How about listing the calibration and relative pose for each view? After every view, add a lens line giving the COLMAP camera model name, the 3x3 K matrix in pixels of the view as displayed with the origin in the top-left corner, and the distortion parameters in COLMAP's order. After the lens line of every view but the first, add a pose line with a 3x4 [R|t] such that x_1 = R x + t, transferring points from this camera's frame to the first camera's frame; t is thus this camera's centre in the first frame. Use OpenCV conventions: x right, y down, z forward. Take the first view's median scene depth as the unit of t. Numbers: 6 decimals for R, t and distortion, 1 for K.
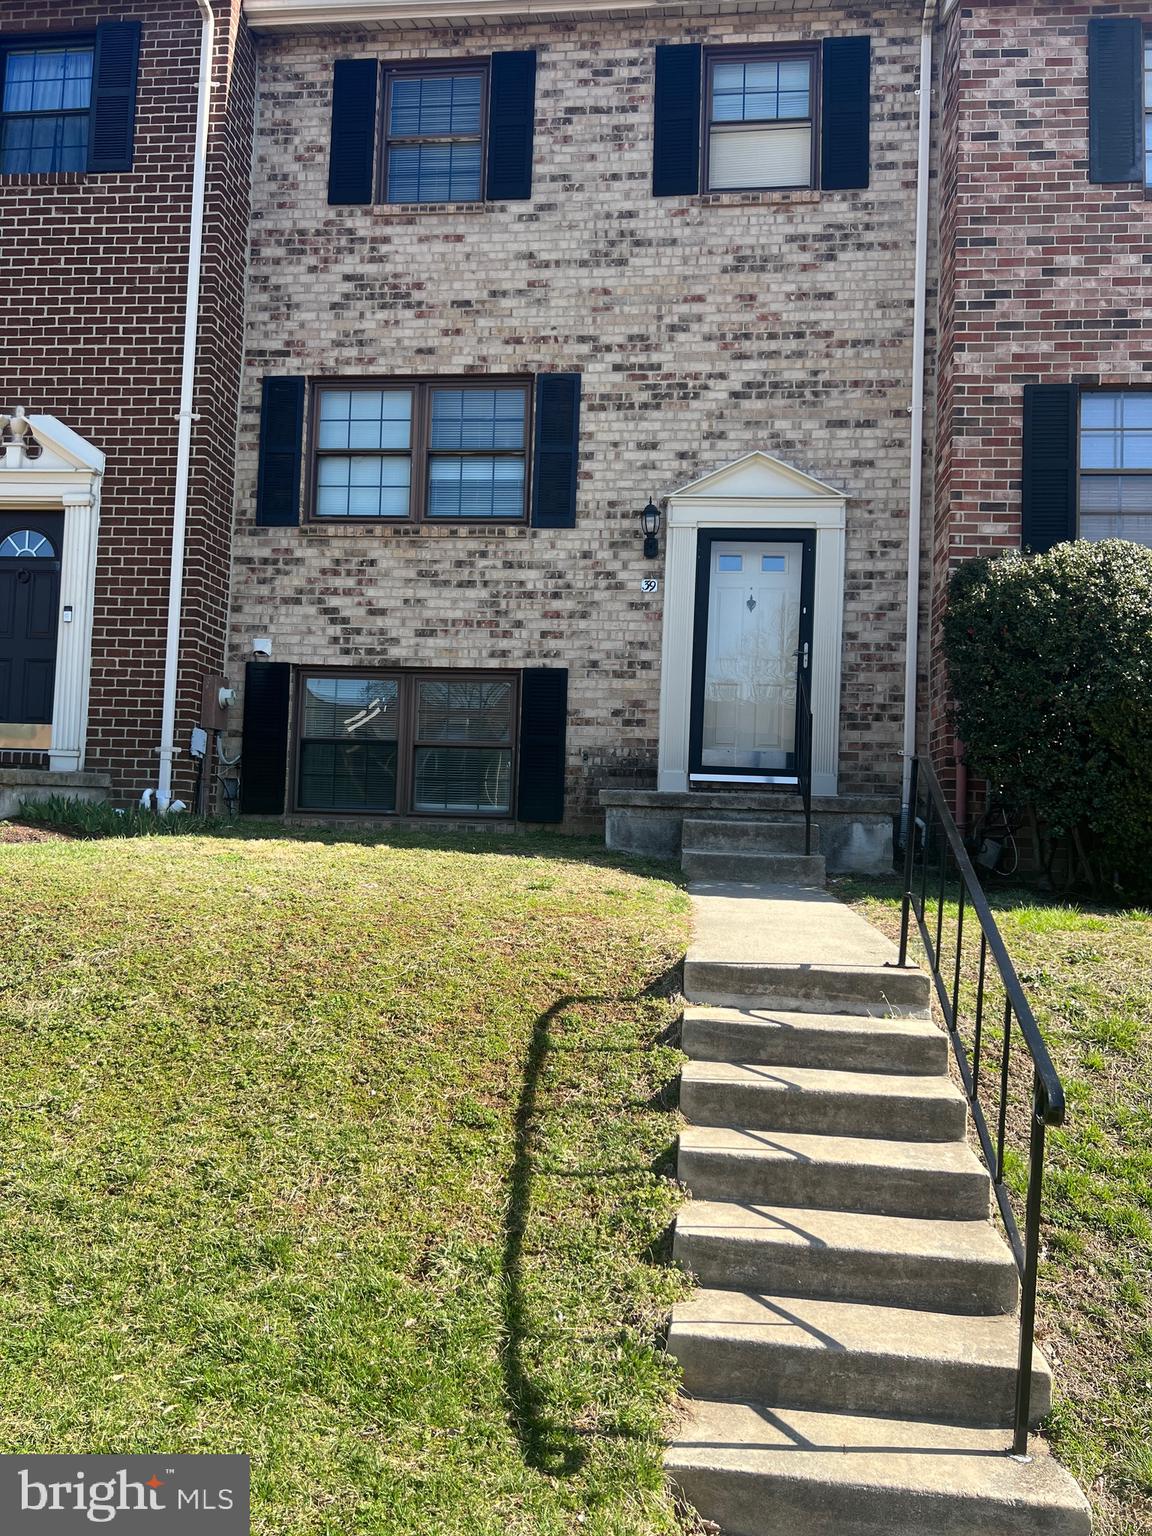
lens RADIAL K [[1151.7, 0, 580.5], [0, 1151.7, 772.8], [0, 0, 1]] dist [0.058433, -0.071991]
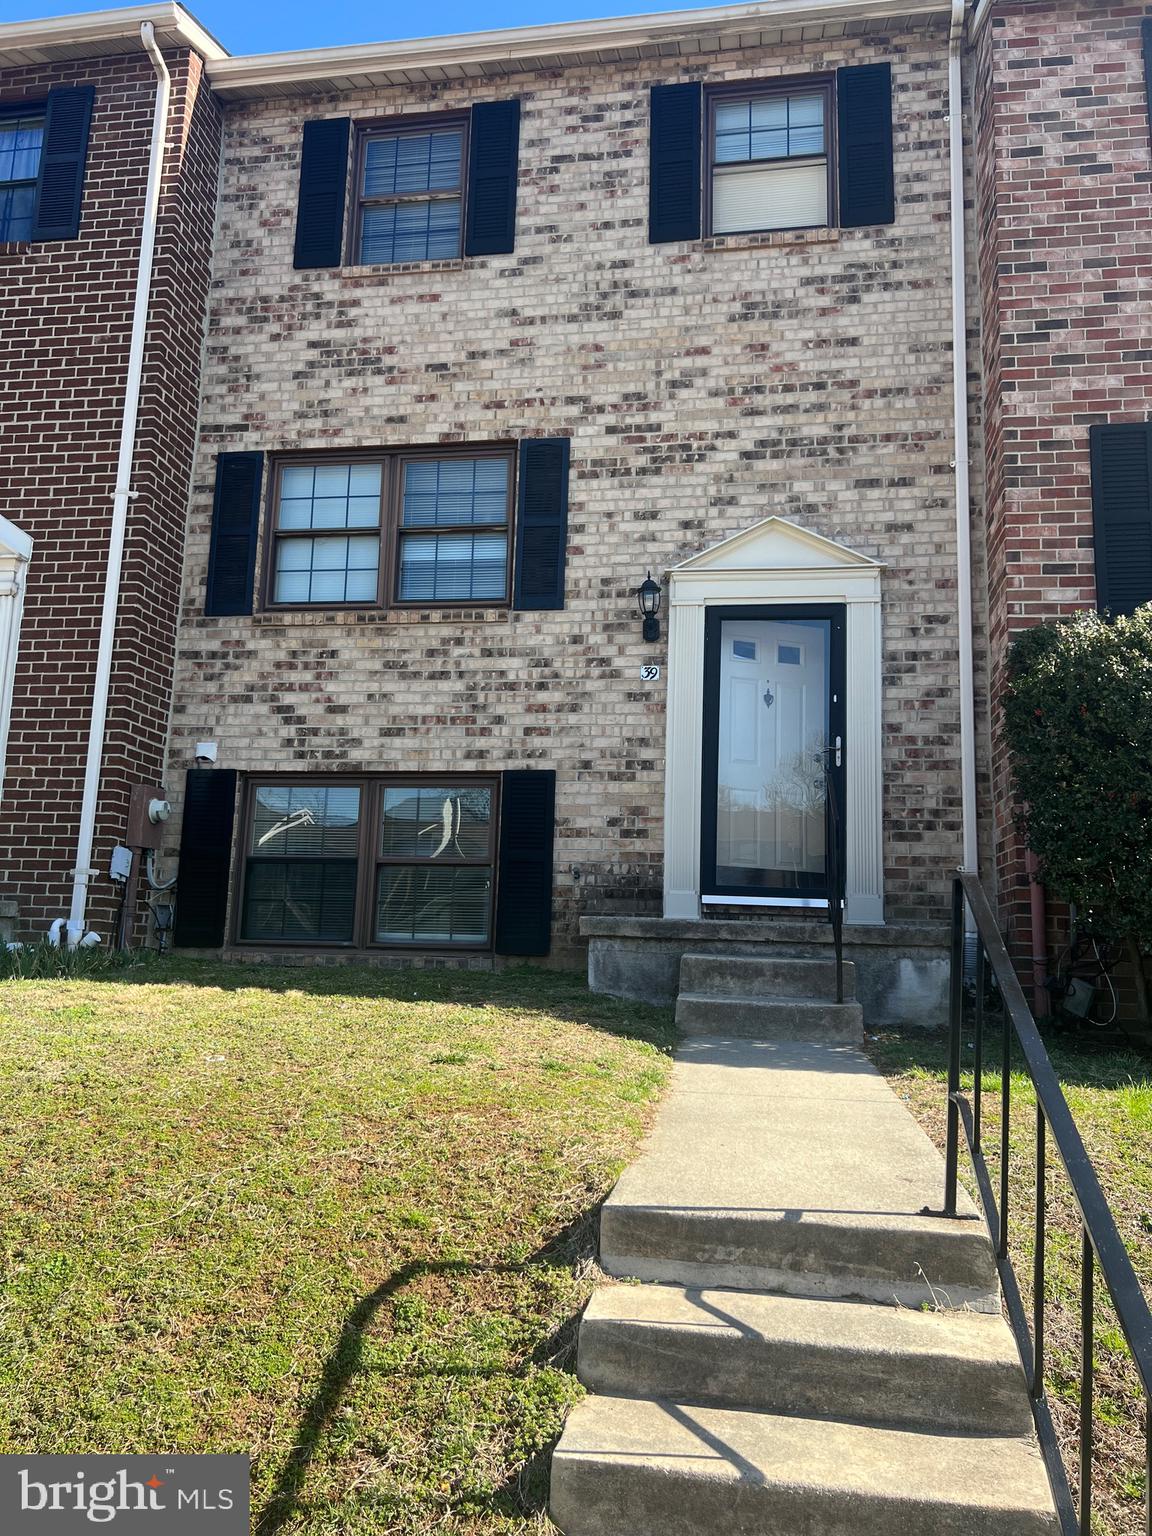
lens RADIAL K [[1151.7, 0, 575.6], [0, 1151.7, 760.4], [0, 0, 1]] dist [0.058433, -0.071991]
pose [[0.998057, -0.013228, -0.060884, 0.055962], [0.006352, 0.993714, -0.111765, -0.003582], [0.061980, 0.111161, 0.991868, 0.161342]]
